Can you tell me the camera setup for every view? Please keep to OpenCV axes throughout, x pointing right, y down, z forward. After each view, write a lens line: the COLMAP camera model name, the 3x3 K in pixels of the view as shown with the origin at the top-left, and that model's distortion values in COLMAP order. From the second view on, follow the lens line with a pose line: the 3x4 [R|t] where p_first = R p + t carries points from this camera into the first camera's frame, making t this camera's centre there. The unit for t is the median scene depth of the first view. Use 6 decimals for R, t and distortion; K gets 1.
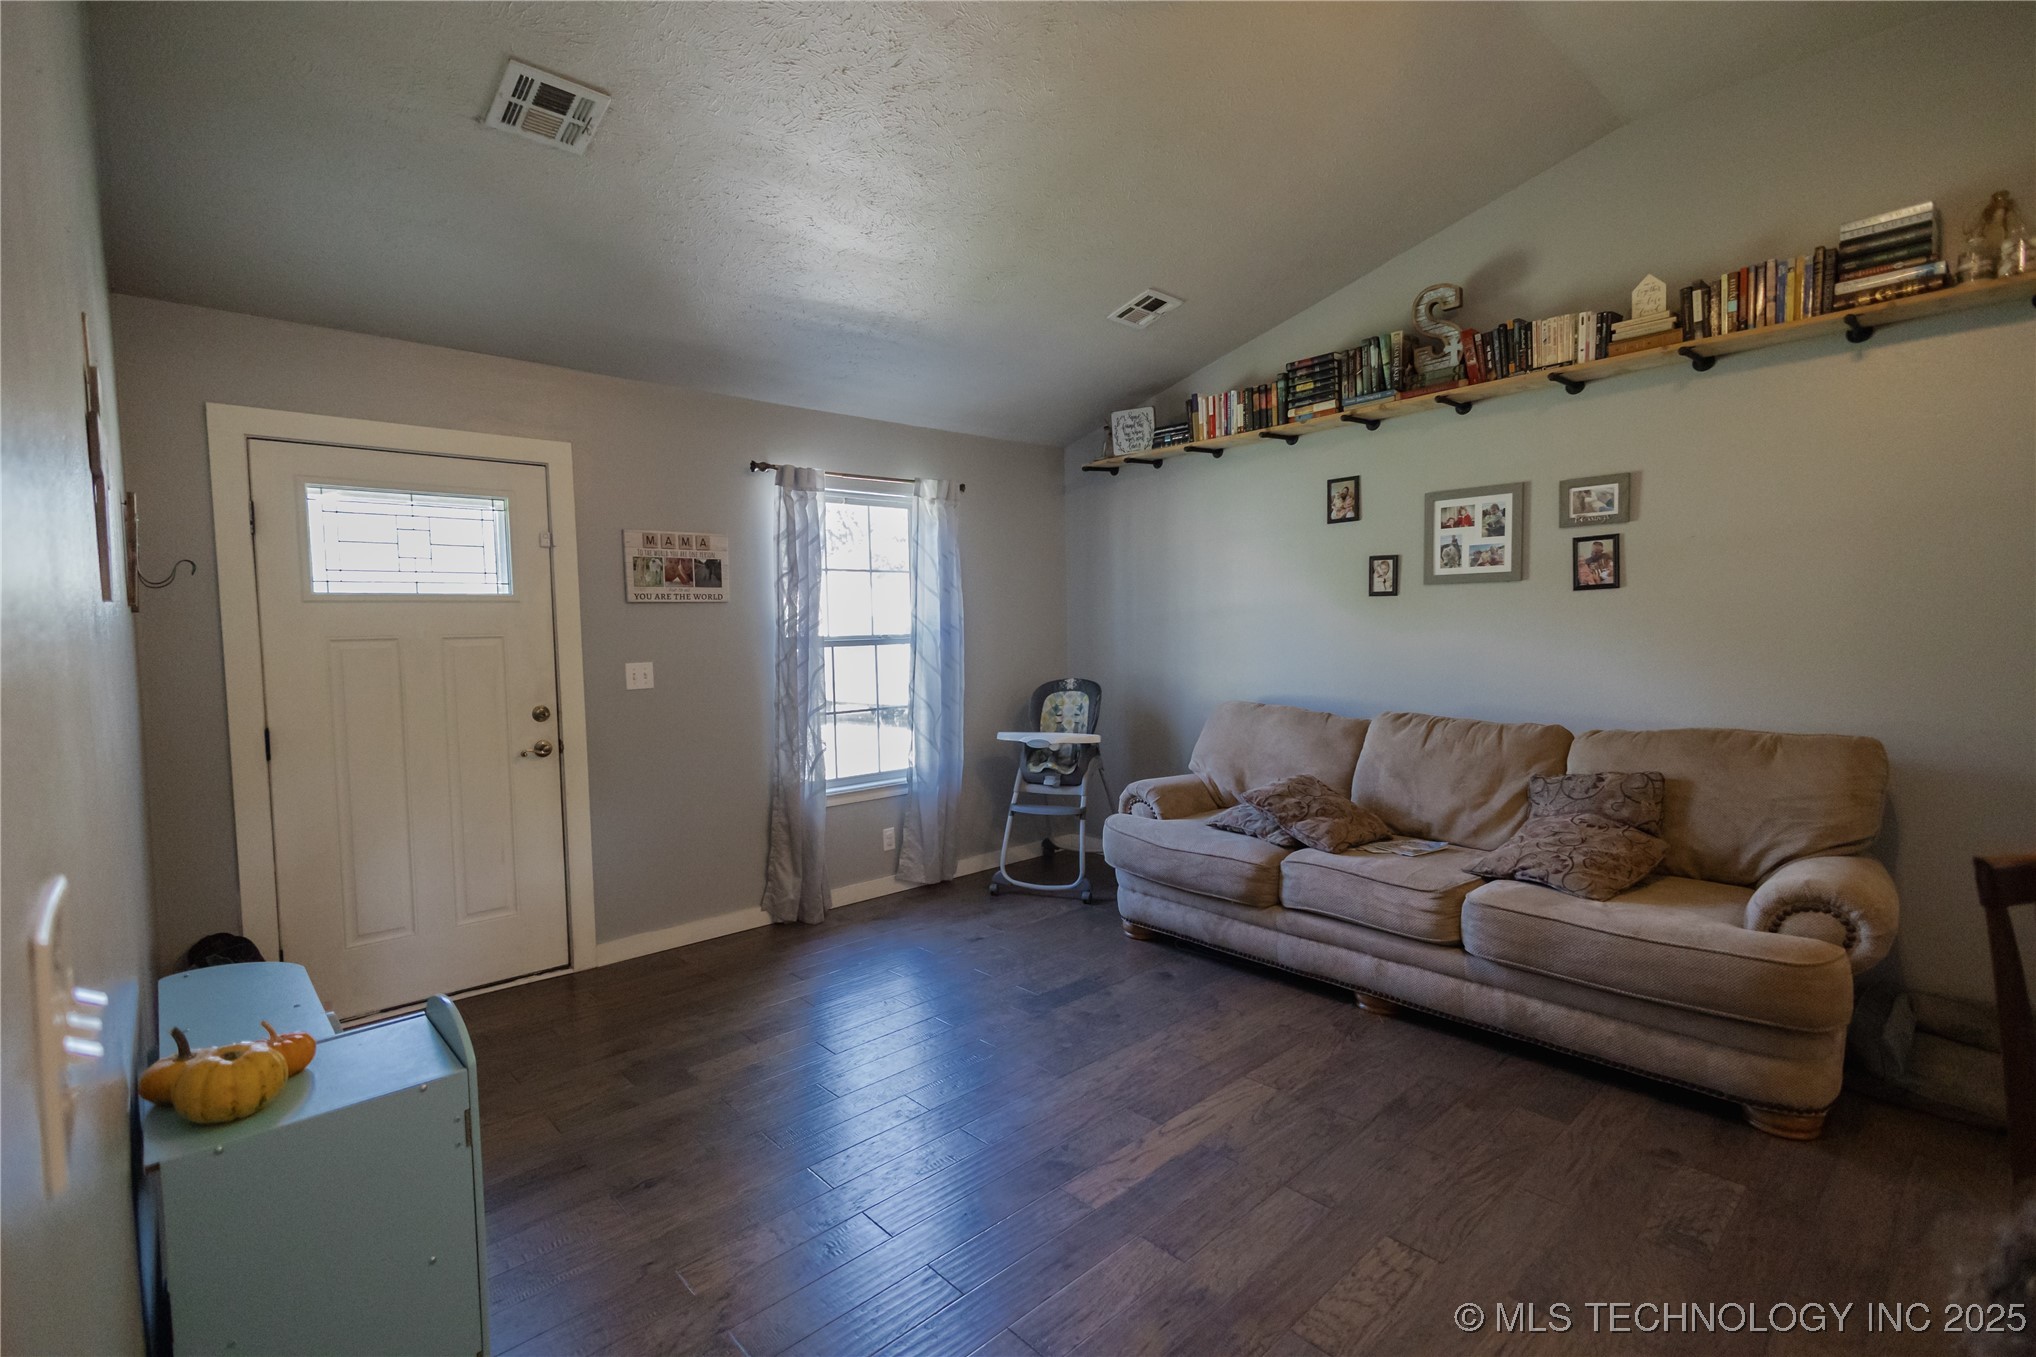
lens RADIAL K [[952.1, 0, 1008.2], [0, 952.1, 680.1], [0, 0, 1]] dist [0.011620, -0.003438]
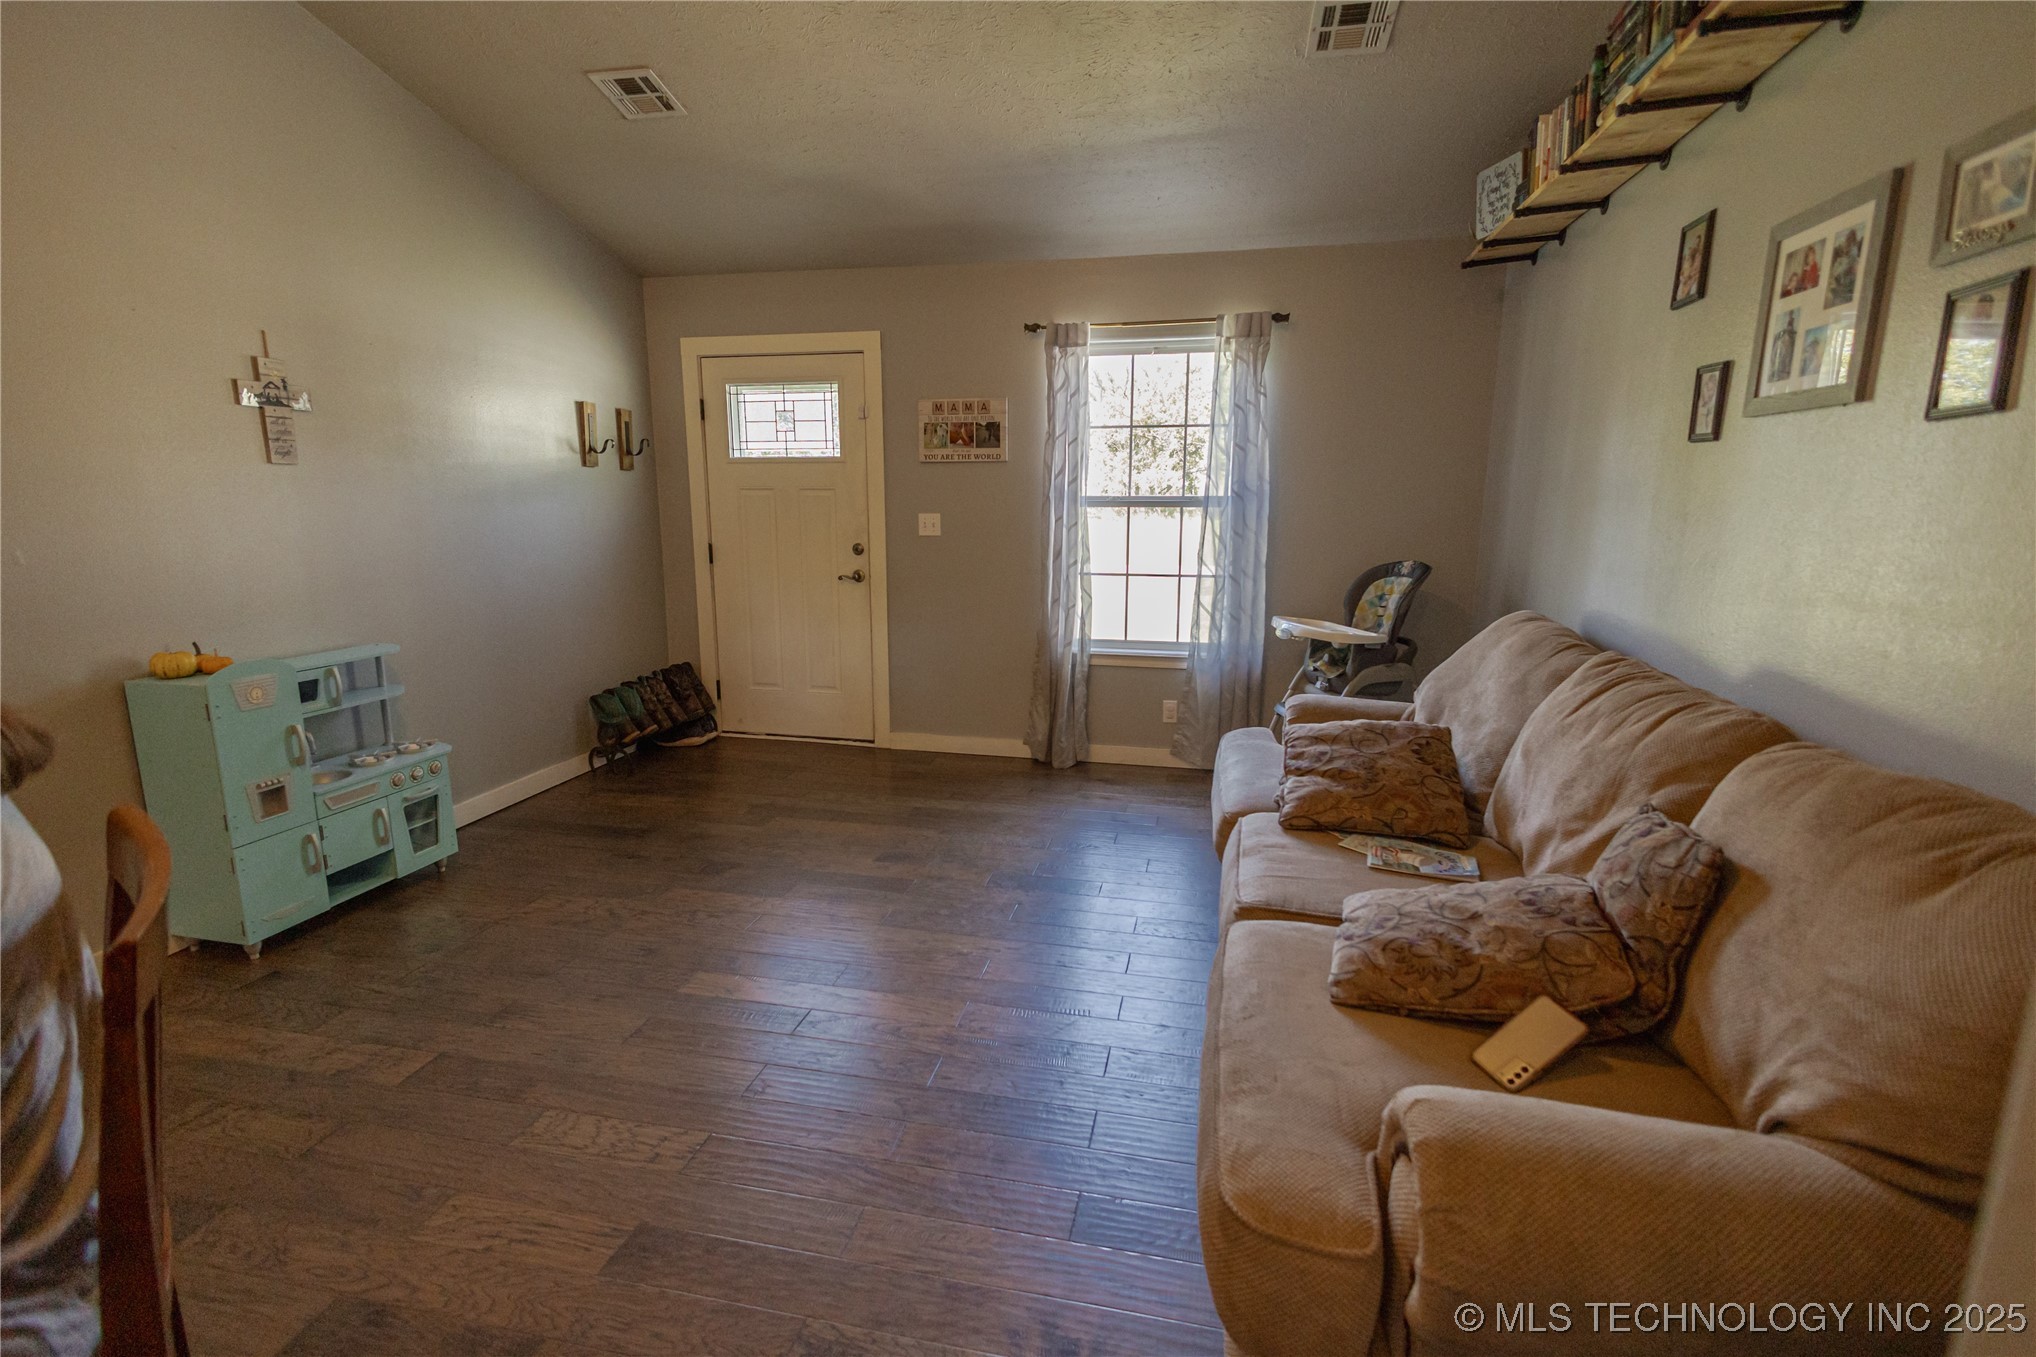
lens RADIAL K [[952.1, 0, 1006.6], [0, 952.1, 682.1], [0, 0, 1]] dist [0.011620, -0.003438]
pose [[0.563007, 0.181028, -0.806382, 0.673710], [-0.061704, 0.982199, 0.177417, -0.028619], [0.824145, -0.050130, 0.564156, 0.390961]]
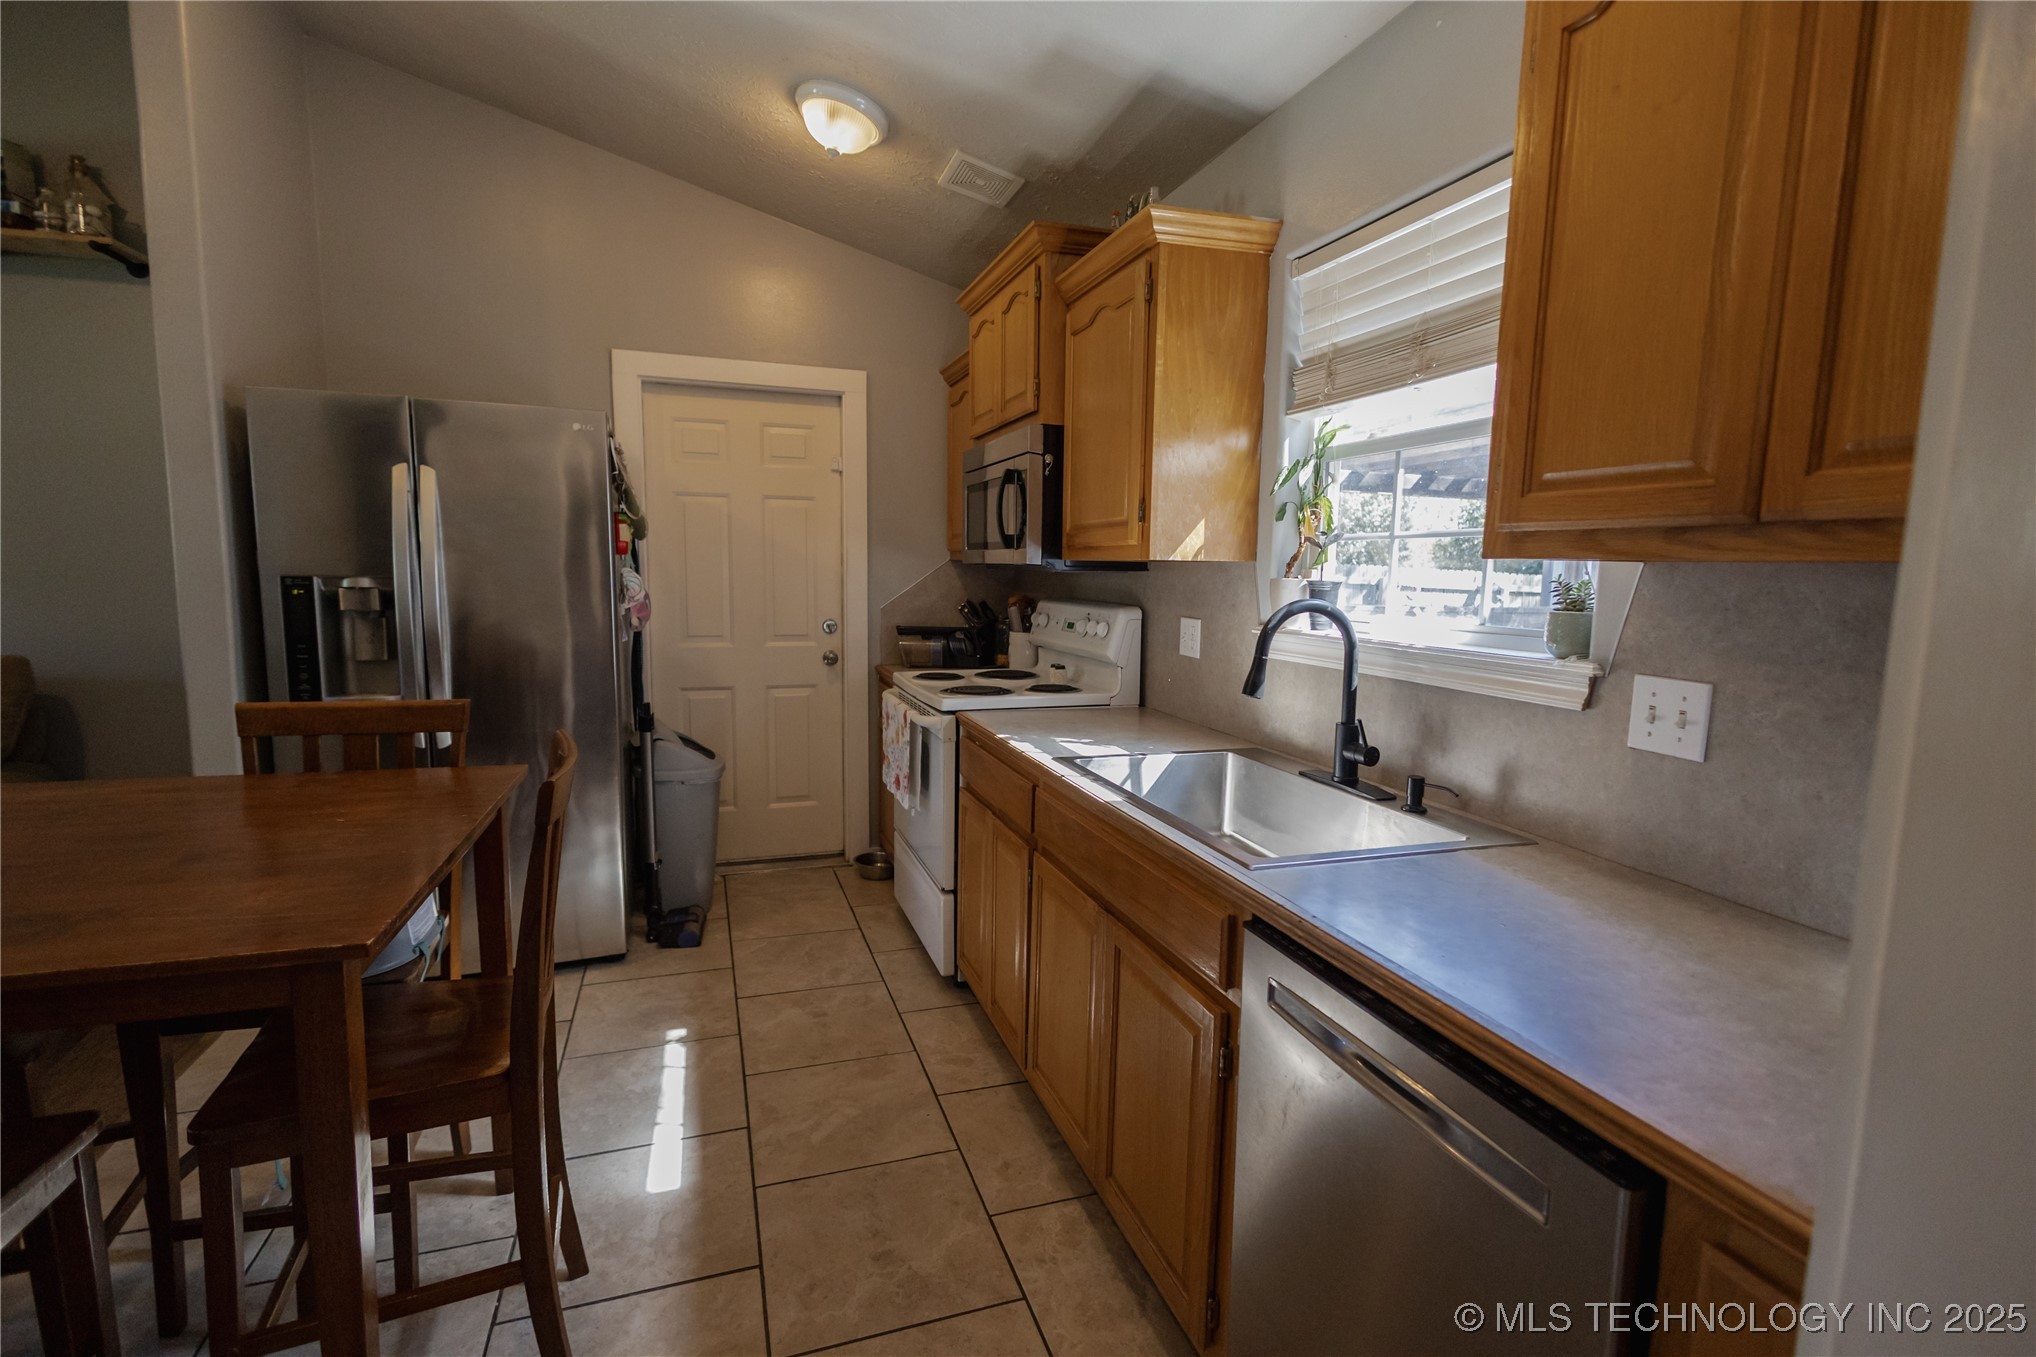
lens RADIAL K [[952.1, 0, 1017.7], [0, 952.1, 673.0], [0, 0, 1]] dist [0.011620, -0.003438]
pose [[0.397908, -0.079995, 0.913931, 0.279838], [0.029220, 0.996791, 0.074525, 0.024278], [-0.916960, -0.002949, 0.398969, -0.303656]]
